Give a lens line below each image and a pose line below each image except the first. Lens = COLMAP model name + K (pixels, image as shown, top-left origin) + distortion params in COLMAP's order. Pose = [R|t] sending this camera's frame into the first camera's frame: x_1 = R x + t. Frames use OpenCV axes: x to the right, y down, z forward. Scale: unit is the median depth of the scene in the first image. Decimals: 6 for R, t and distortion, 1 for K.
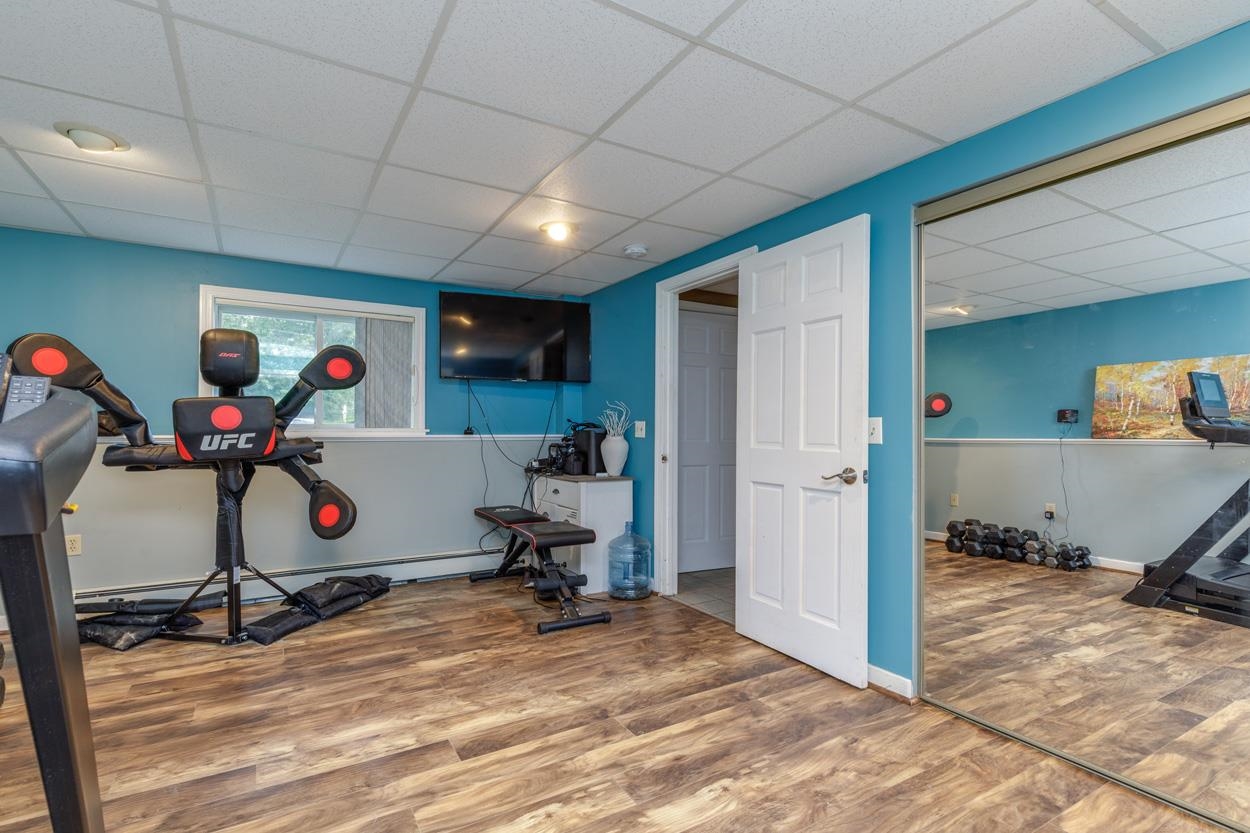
lens RADIAL K [[552.2, 0, 593.3], [0, 552.2, 425.8], [0, 0, 1]] dist [0.000004, -0.000352]
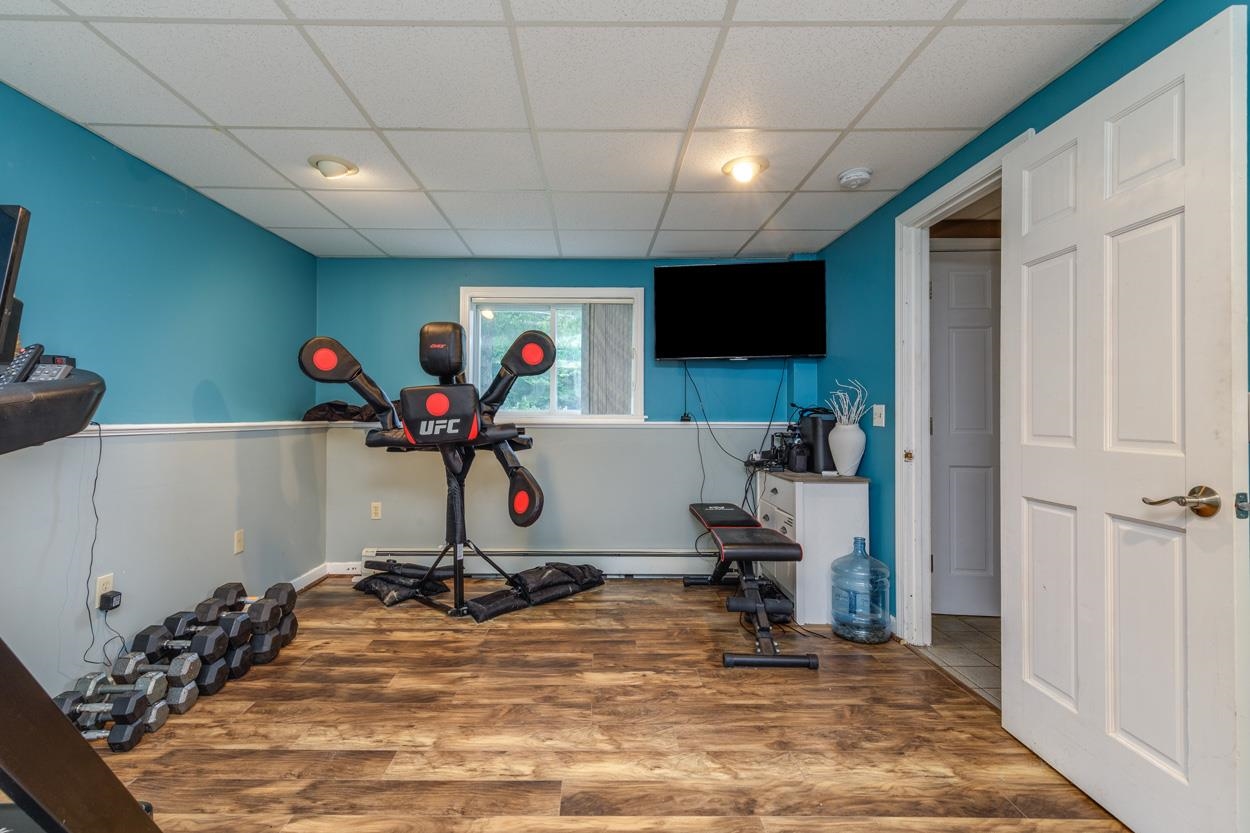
lens RADIAL K [[562.1, 0, 635.4], [0, 562.1, 406.2], [0, 0, 1]] dist [0.001667, -0.000245]
pose [[0.889881, -0.007512, -0.456130, 0.171922], [0.001988, 0.999919, -0.012591, 0.002966], [0.456187, 0.010298, 0.889824, 0.202202]]
